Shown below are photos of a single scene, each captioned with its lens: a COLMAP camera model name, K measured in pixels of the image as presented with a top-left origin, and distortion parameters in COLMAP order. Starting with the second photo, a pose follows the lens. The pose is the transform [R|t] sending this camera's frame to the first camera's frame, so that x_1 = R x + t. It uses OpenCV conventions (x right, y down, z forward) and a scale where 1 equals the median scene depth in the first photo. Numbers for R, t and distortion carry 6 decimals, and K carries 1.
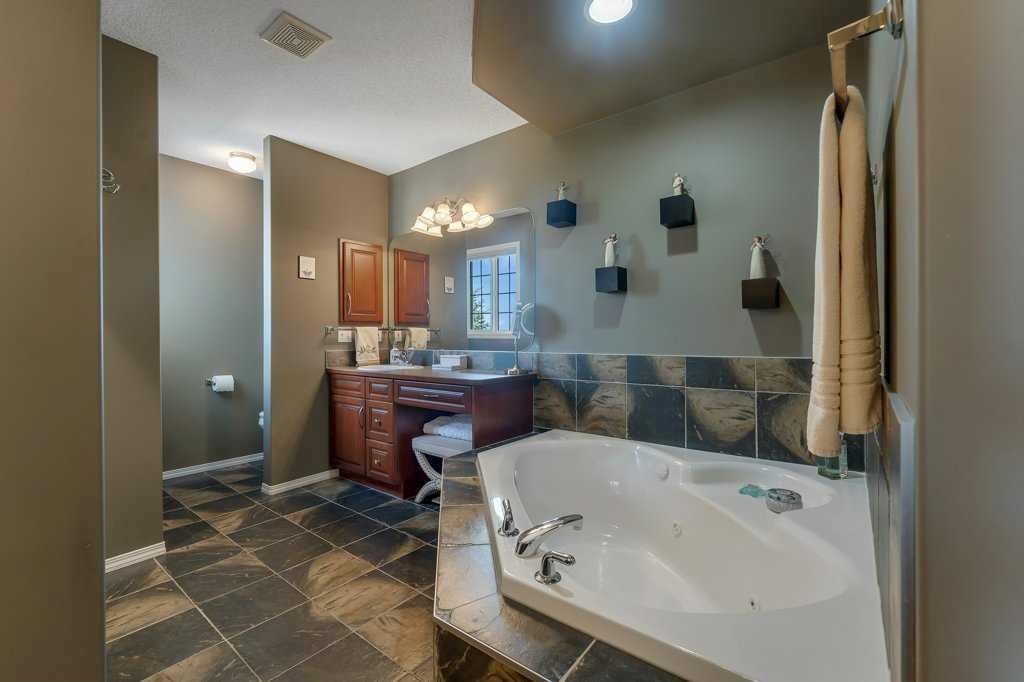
lens RADIAL K [[436.7, 0, 510.4], [0, 436.7, 335.4], [0, 0, 1]] dist [0.001778, -0.000759]
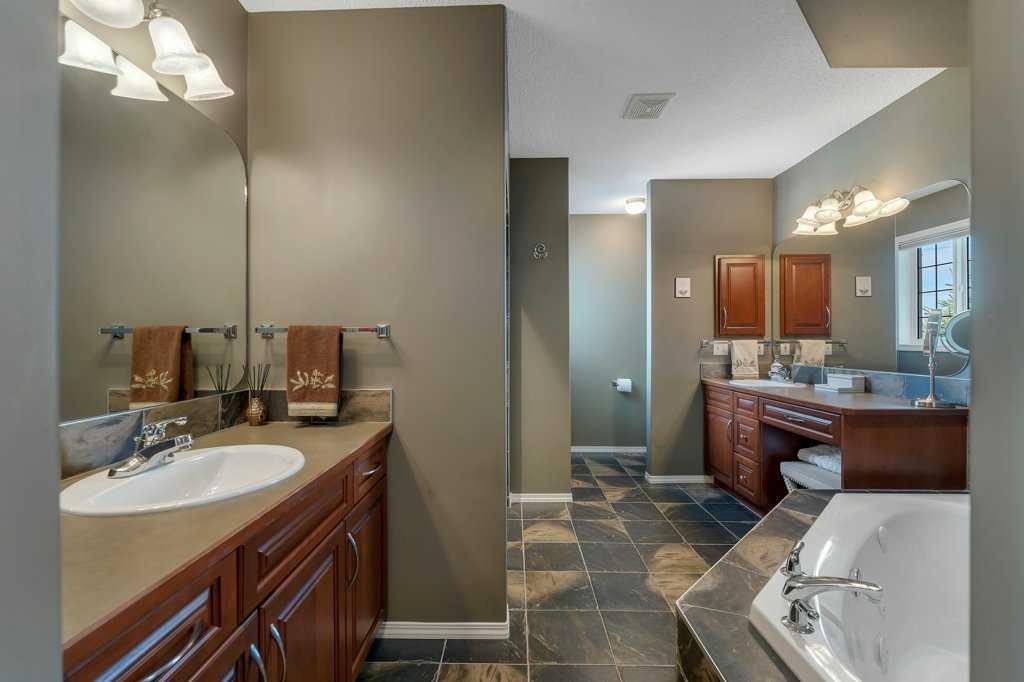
lens RADIAL K [[436.7, 0, 512.2], [0, 436.7, 342.6], [0, 0, 1]] dist [0.001778, -0.000759]
pose [[0.618816, 0.006515, -0.785509, 0.143316], [-0.000977, 0.999971, 0.007524, -0.024355], [0.785535, -0.003889, 0.618805, -0.027588]]
